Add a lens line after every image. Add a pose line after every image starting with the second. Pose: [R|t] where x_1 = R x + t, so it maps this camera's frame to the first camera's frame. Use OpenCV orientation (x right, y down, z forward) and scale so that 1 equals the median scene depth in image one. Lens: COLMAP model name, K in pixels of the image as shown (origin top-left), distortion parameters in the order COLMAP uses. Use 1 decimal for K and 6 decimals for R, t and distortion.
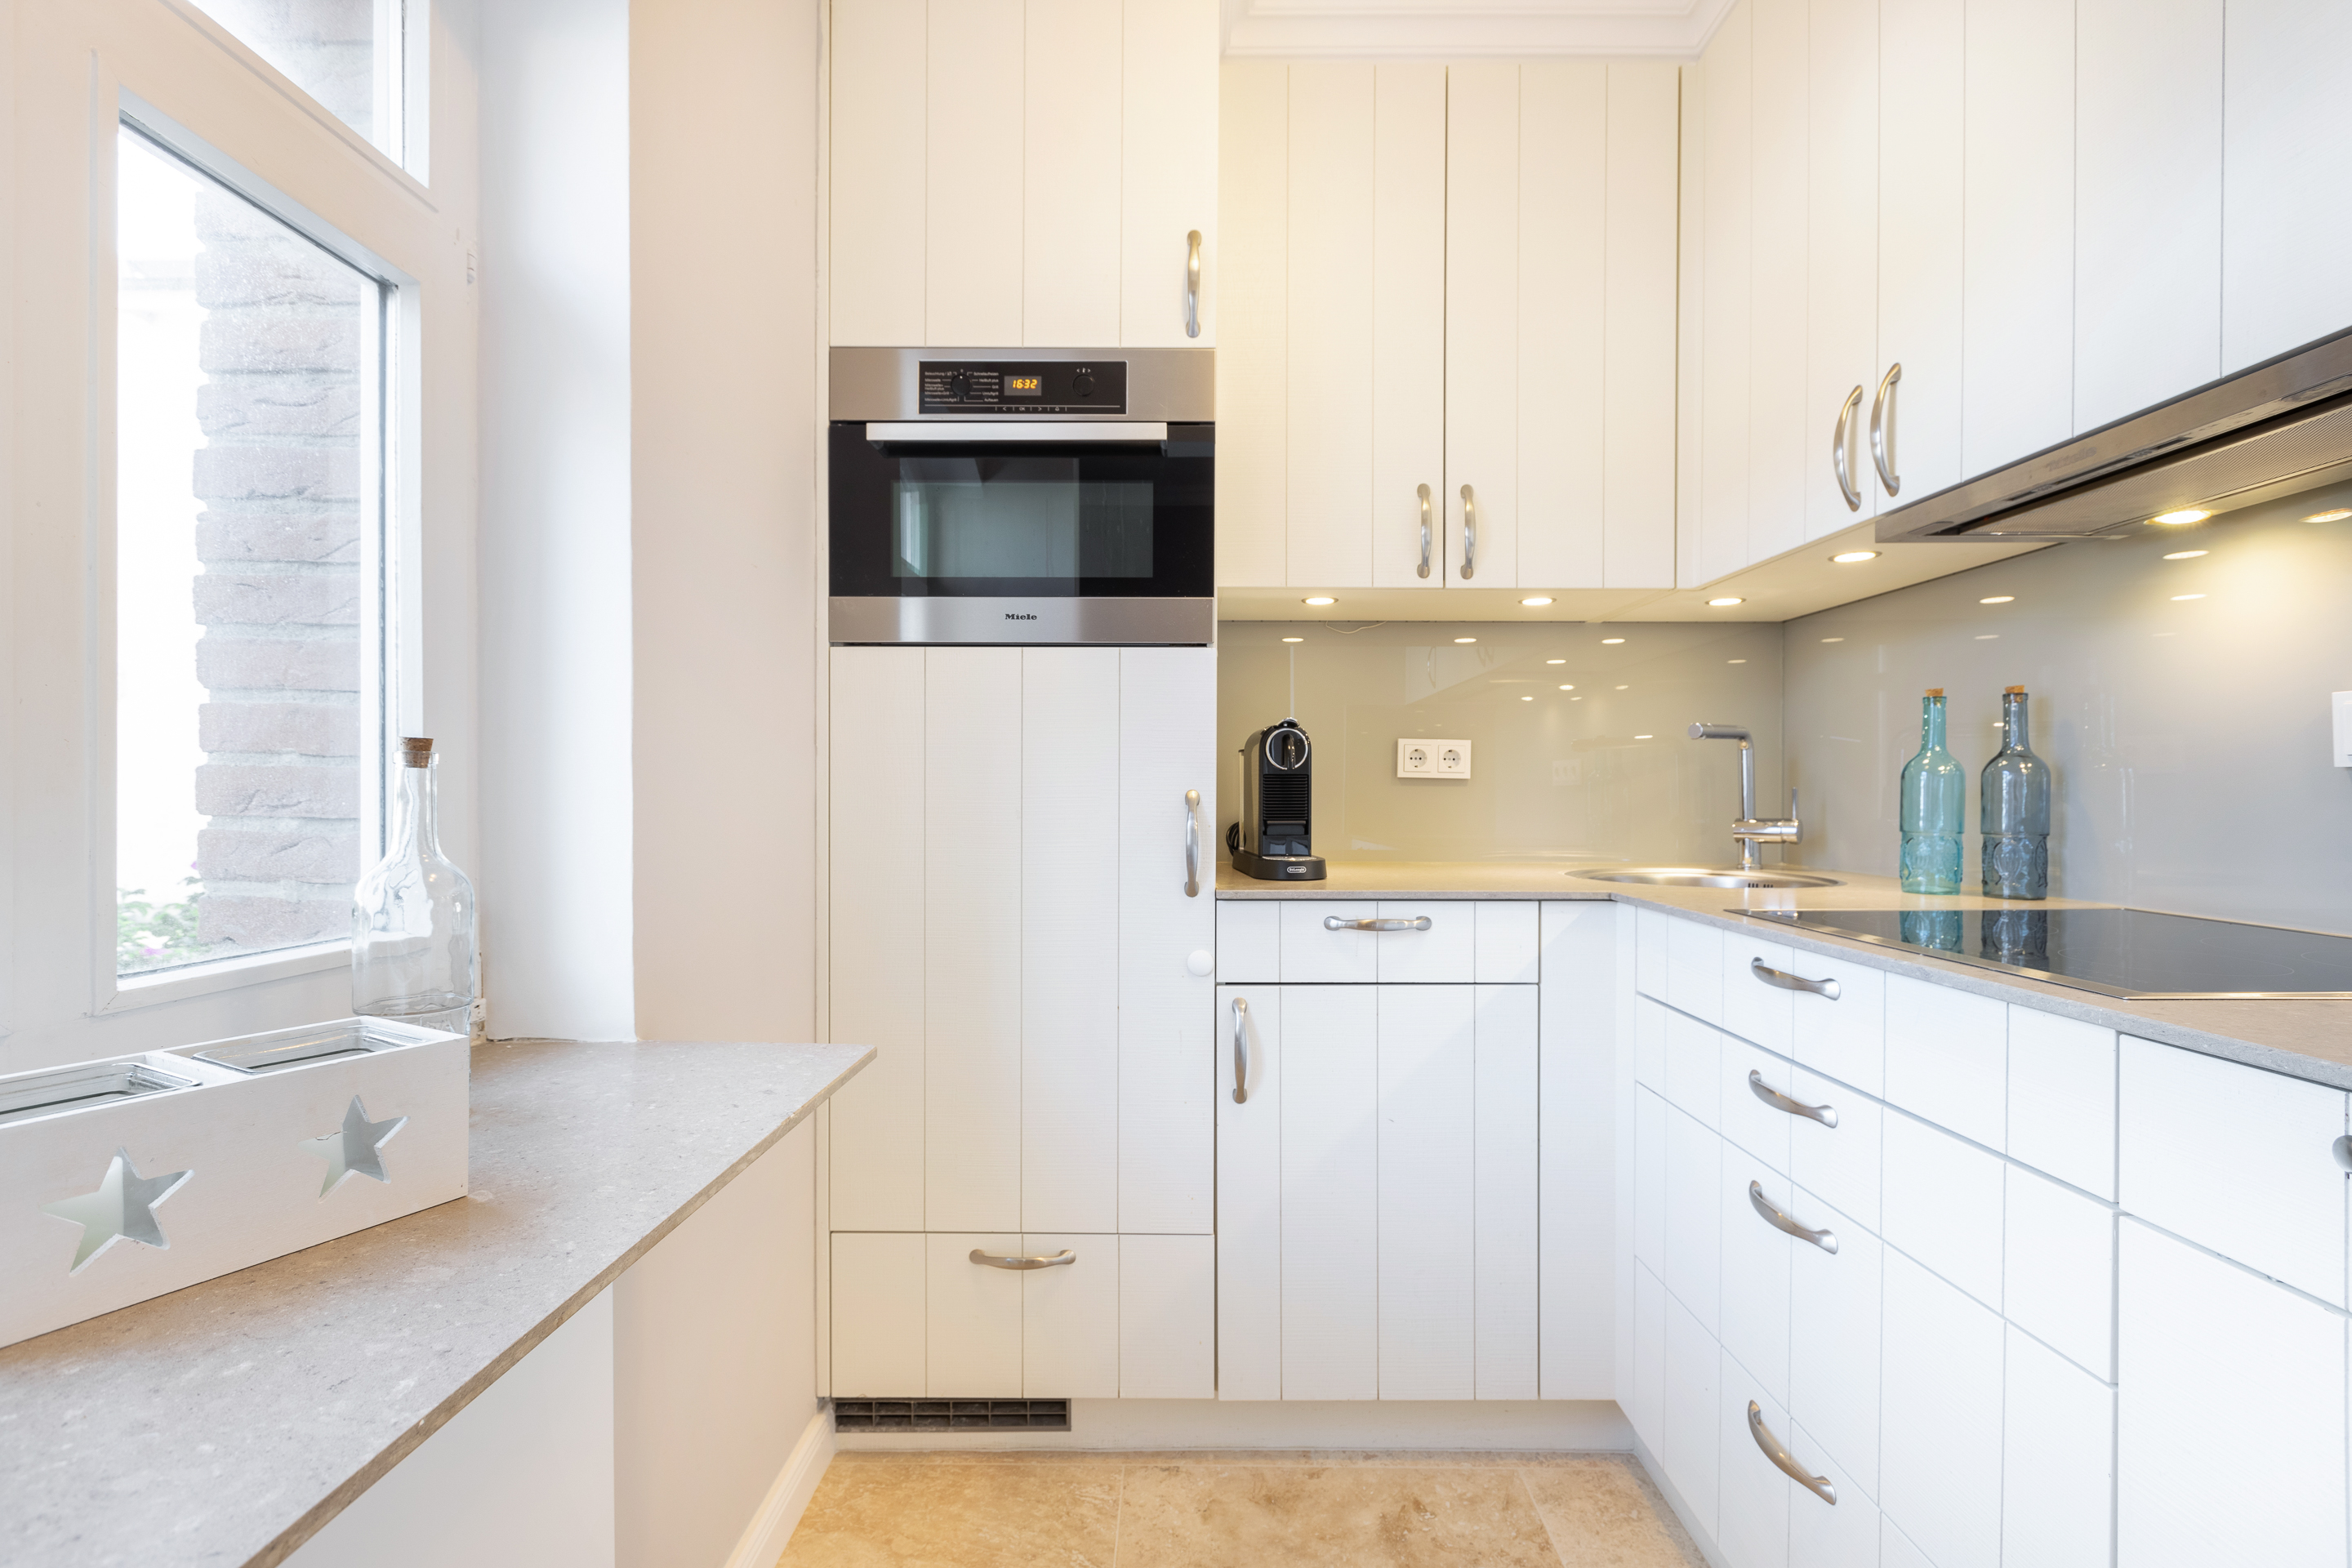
lens RADIAL K [[1055.3, 0, 1179.2], [0, 1055.3, 787.4], [0, 0, 1]] dist [-0.000721, -0.000986]
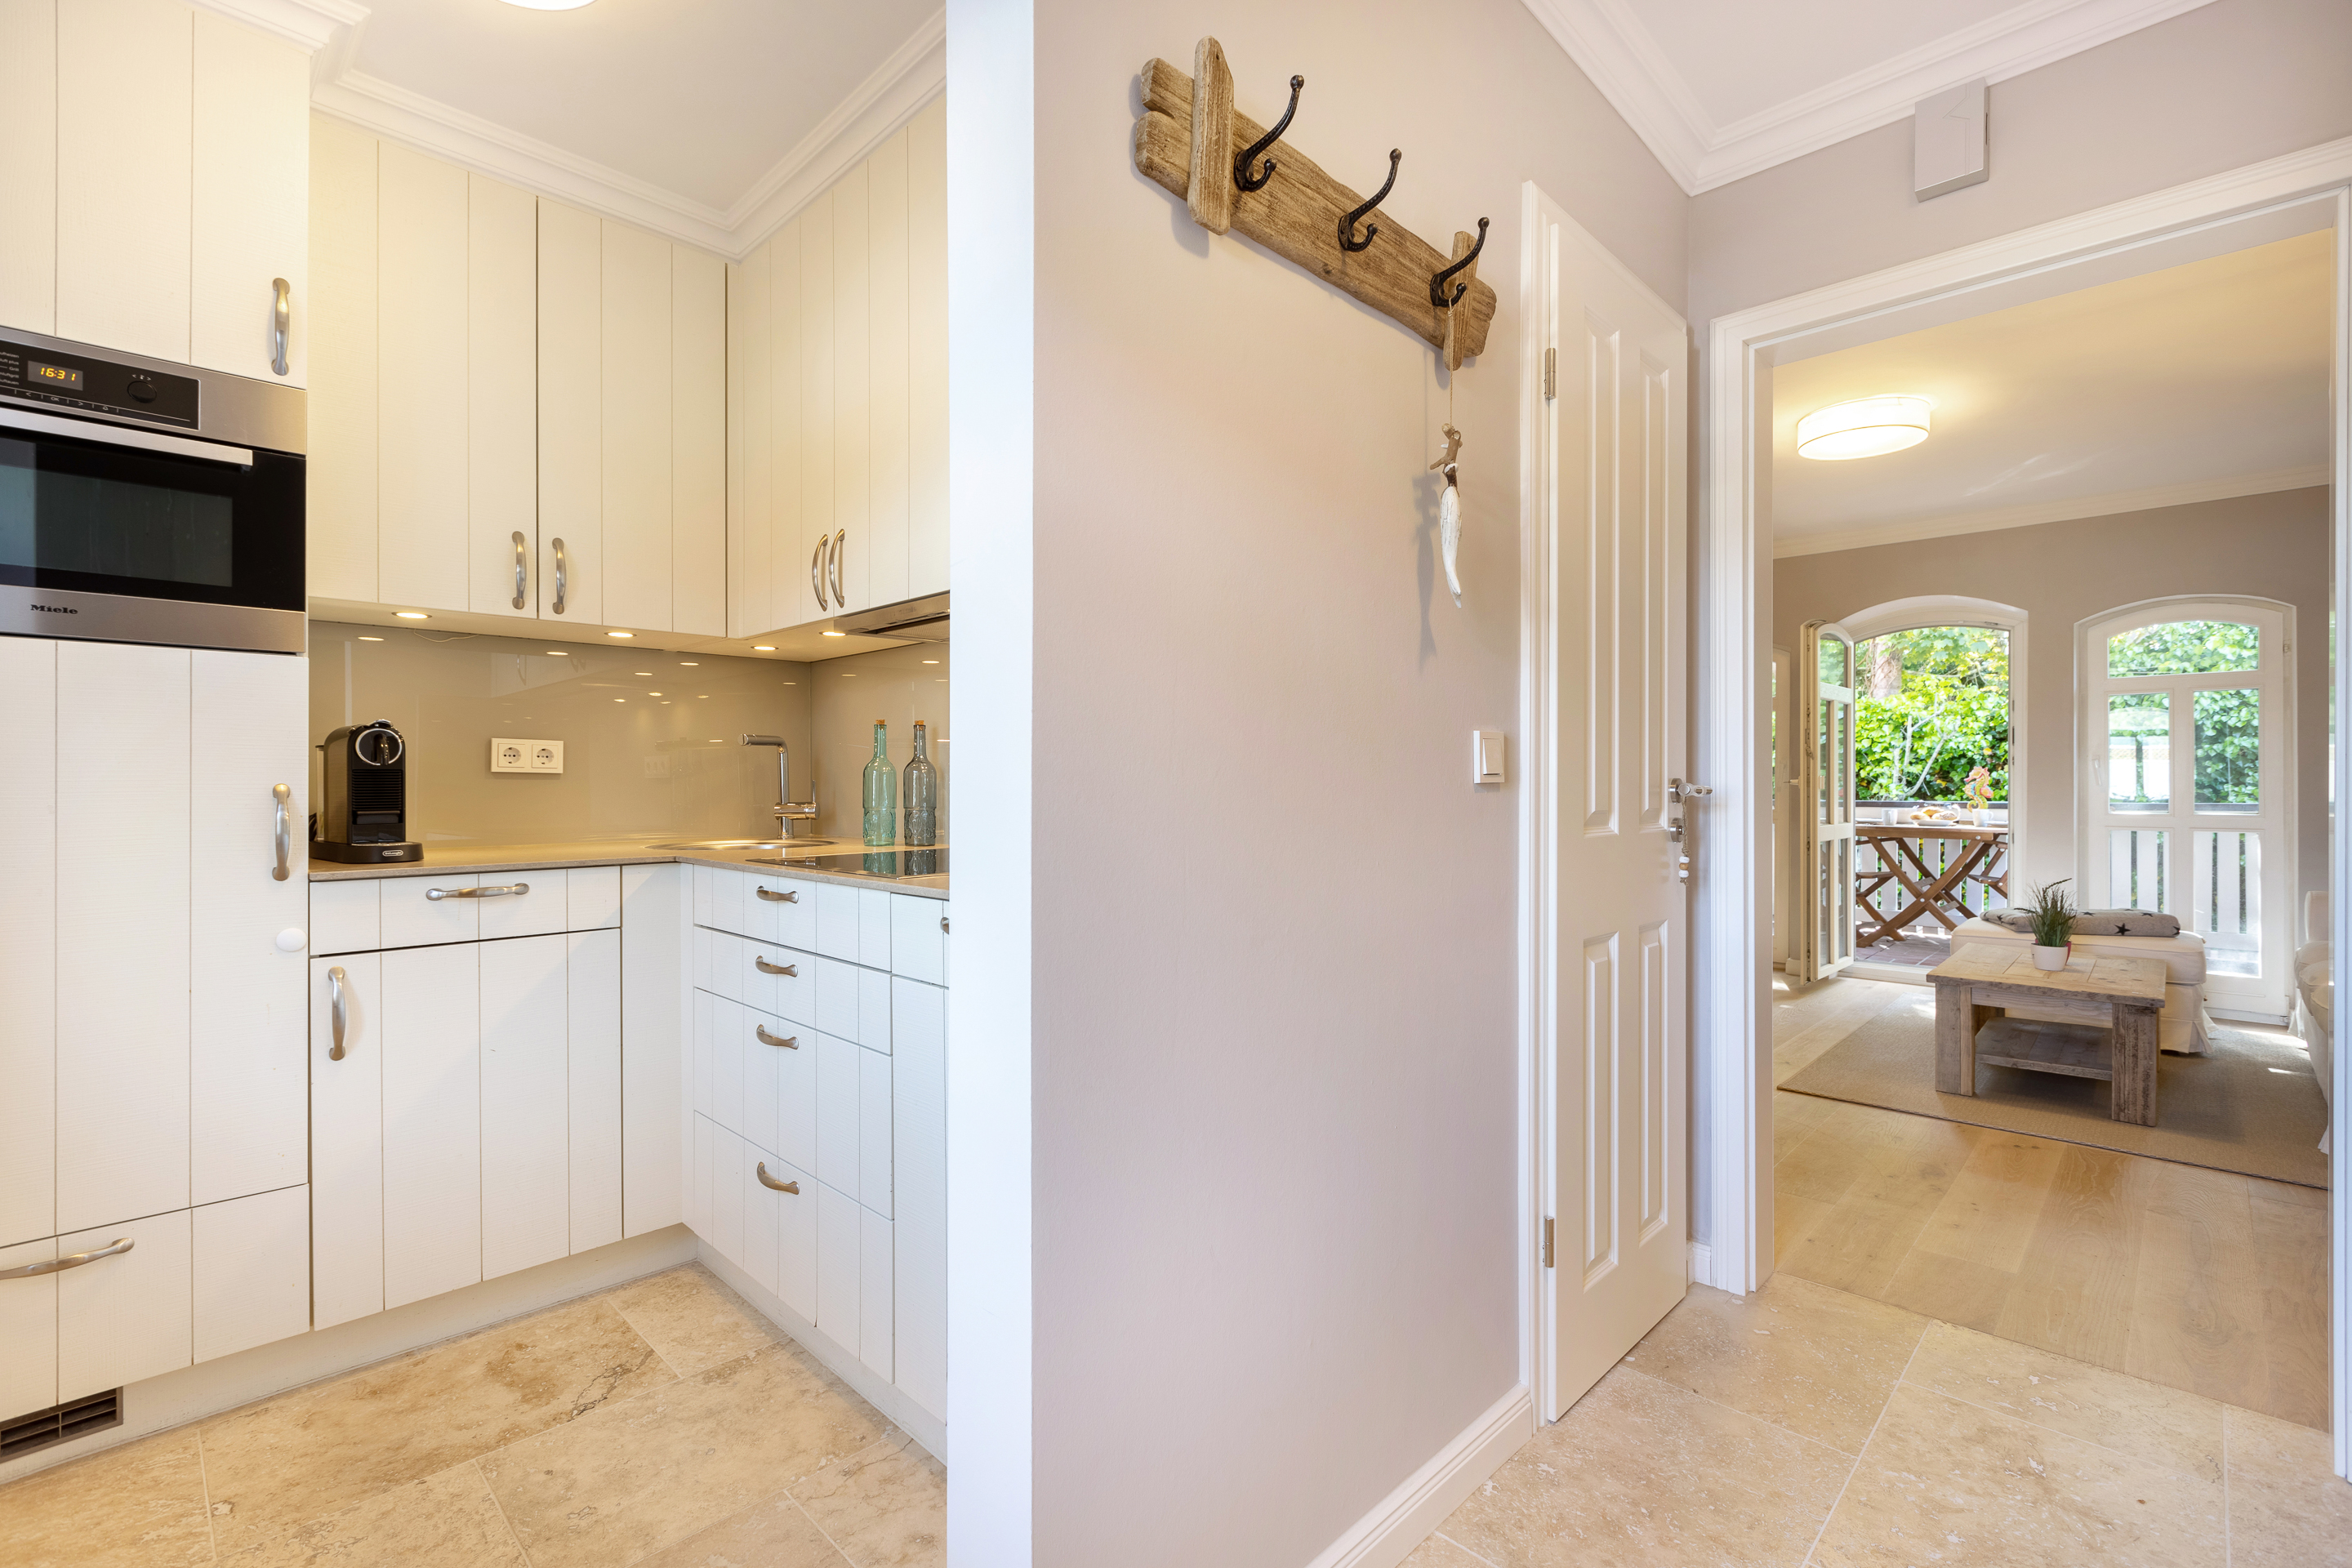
lens RADIAL K [[1055.3, 0, 1179.2], [0, 1055.3, 787.4], [0, 0, 1]] dist [-0.000721, -0.000986]
pose [[0.699288, -0.006728, 0.714808, -0.117539], [0.001175, 0.999965, 0.008262, -0.001943], [-0.714839, -0.004937, 0.699272, -0.436594]]
